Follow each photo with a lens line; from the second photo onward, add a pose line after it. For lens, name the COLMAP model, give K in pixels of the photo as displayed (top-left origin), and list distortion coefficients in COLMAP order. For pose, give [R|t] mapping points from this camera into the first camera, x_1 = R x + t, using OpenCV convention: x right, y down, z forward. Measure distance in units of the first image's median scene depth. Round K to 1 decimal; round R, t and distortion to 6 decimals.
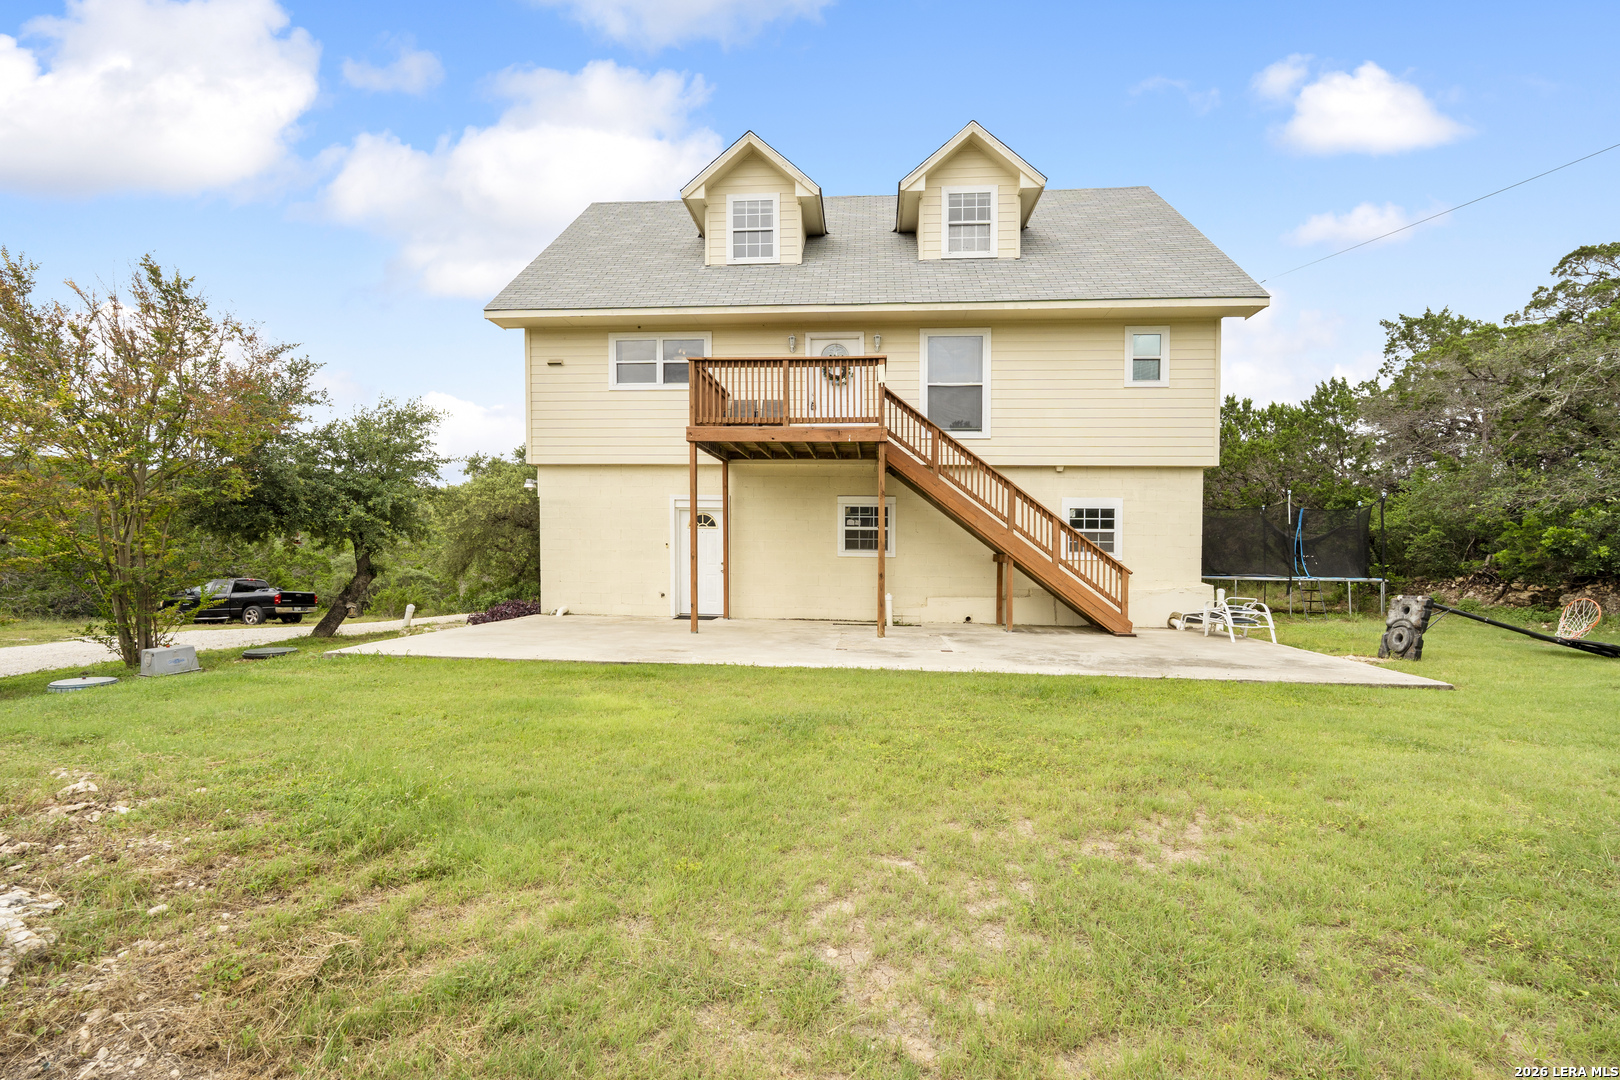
lens RADIAL K [[723.8, 0, 812.2], [0, 723.8, 554.1], [0, 0, 1]] dist [-0.007844, 0.001503]
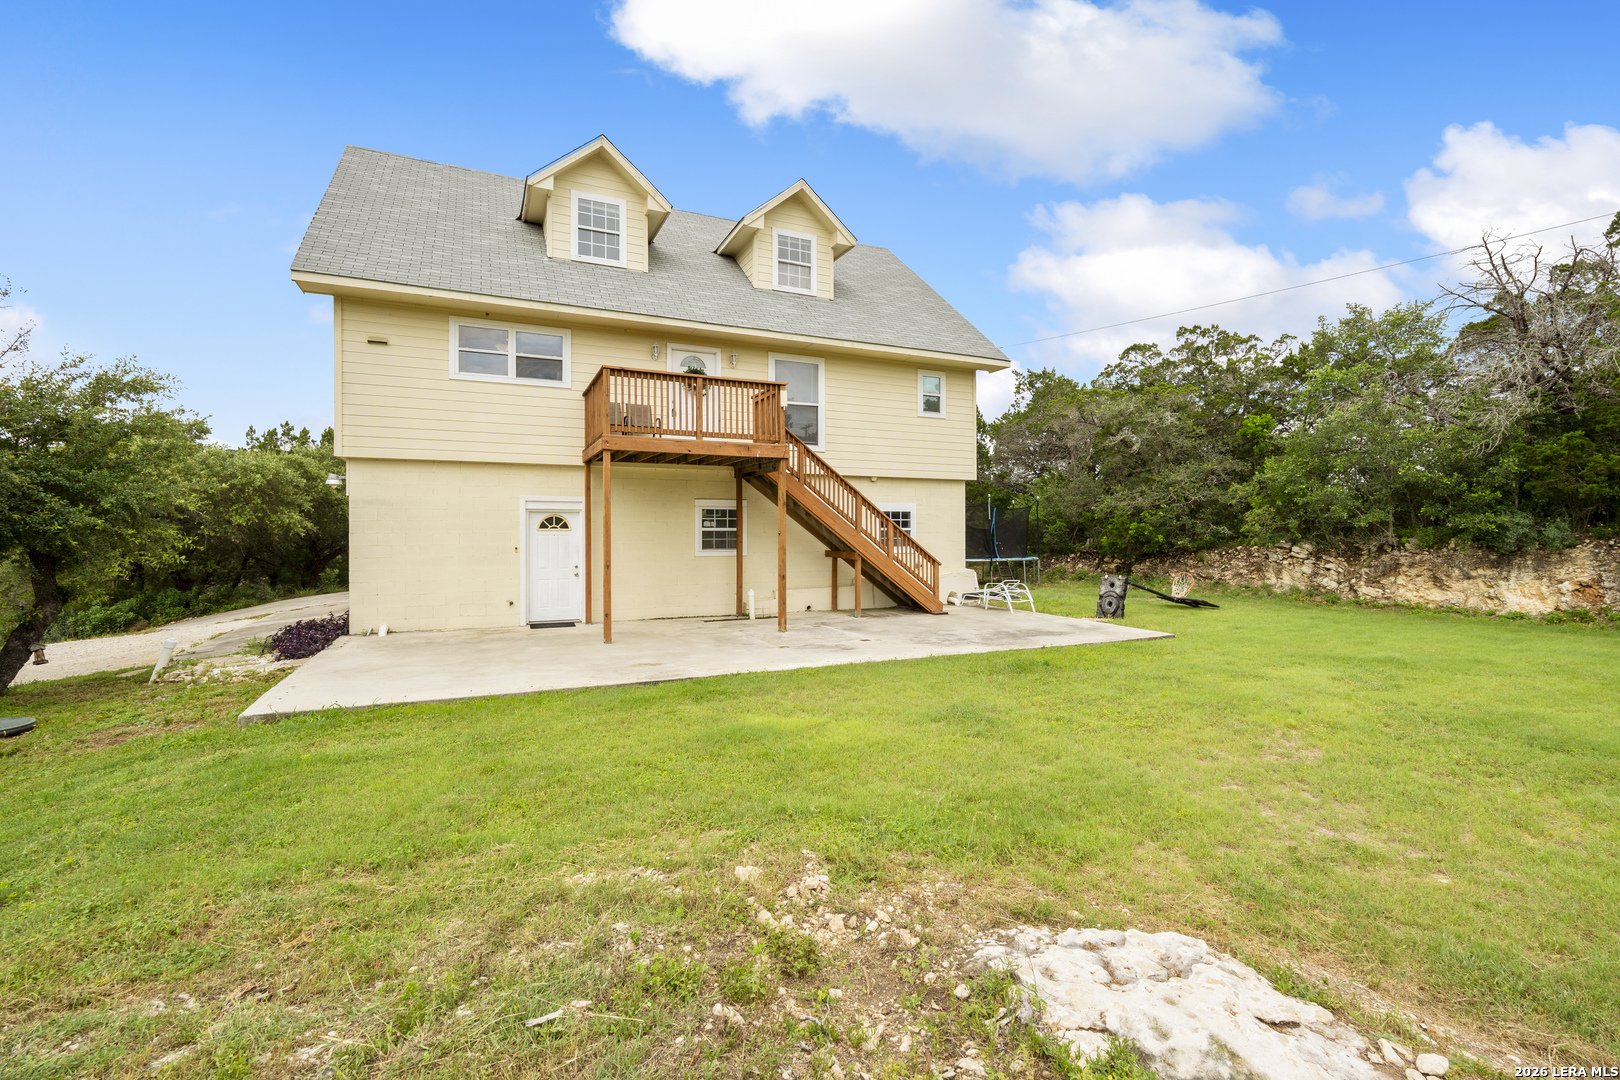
lens RADIAL K [[704.8, 0, 823.4], [0, 704.8, 504.0], [0, 0, 1]] dist [-0.002304, -0.000279]
pose [[0.865932, 0.005844, 0.500128, -0.325231], [0.011904, 0.999408, -0.032288, -0.038174], [-0.500020, 0.033912, 0.865349, 0.014403]]
